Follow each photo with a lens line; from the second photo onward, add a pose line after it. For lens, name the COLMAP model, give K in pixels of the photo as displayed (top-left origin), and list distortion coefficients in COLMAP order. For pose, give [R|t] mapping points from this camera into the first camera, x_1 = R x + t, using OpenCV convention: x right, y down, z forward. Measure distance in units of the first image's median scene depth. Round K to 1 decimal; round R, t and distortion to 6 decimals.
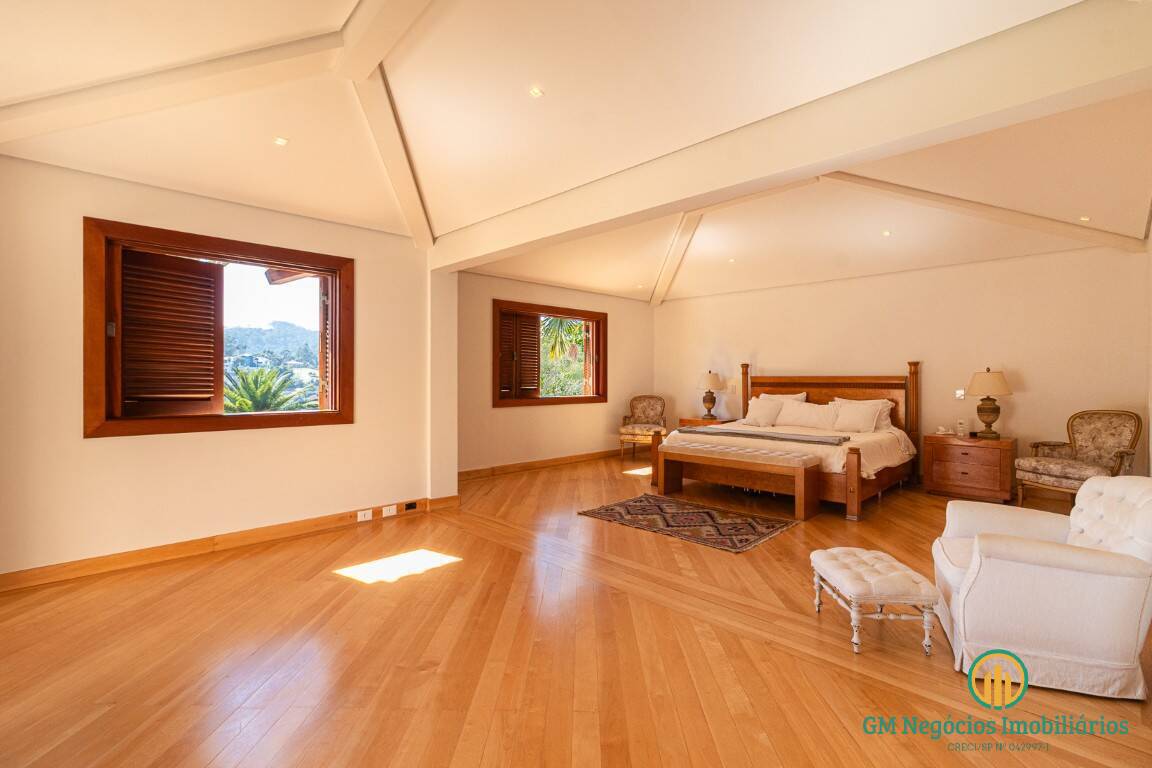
lens RADIAL K [[563.3, 0, 575.7], [0, 563.3, 379.8], [0, 0, 1]] dist [0.004588, 0.003162]
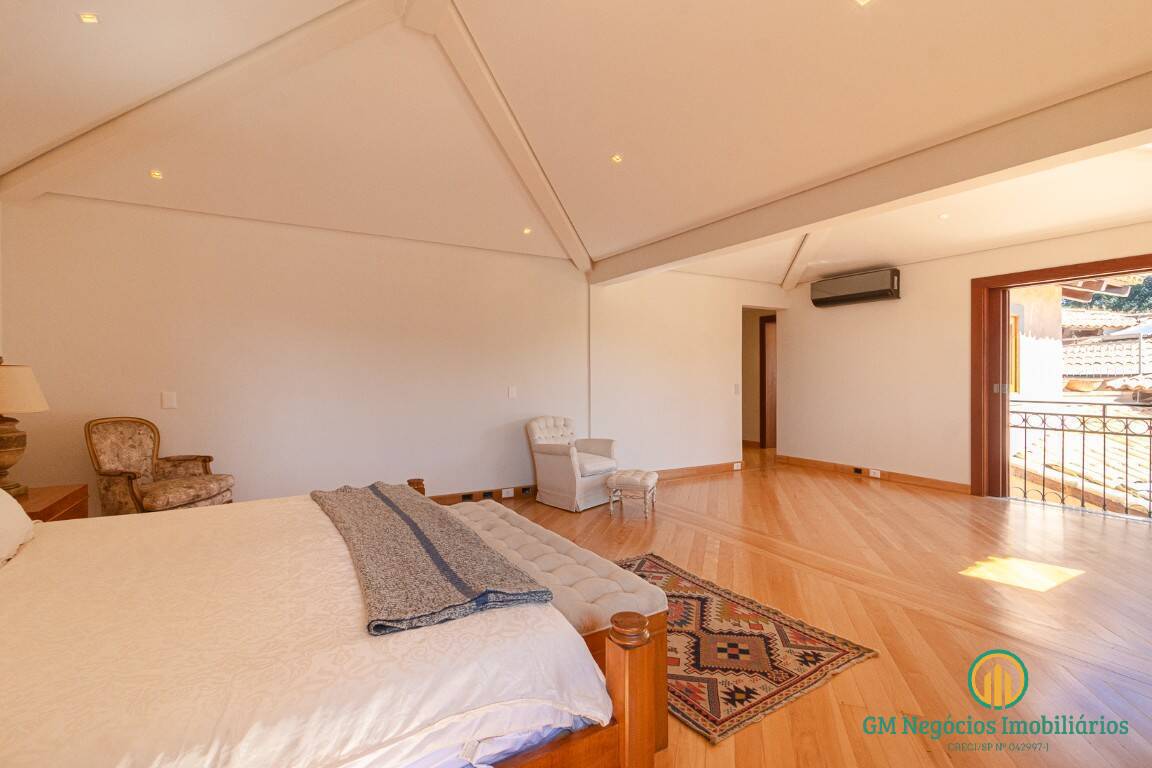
lens RADIAL K [[563.3, 0, 575.7], [0, 563.3, 379.4], [0, 0, 1]] dist [0.004588, 0.003162]
pose [[-0.972076, -0.000852, 0.234663, 0.151647], [0.003246, 0.999849, 0.017077, -0.010013], [-0.234642, 0.017362, -0.971927, 1.625553]]
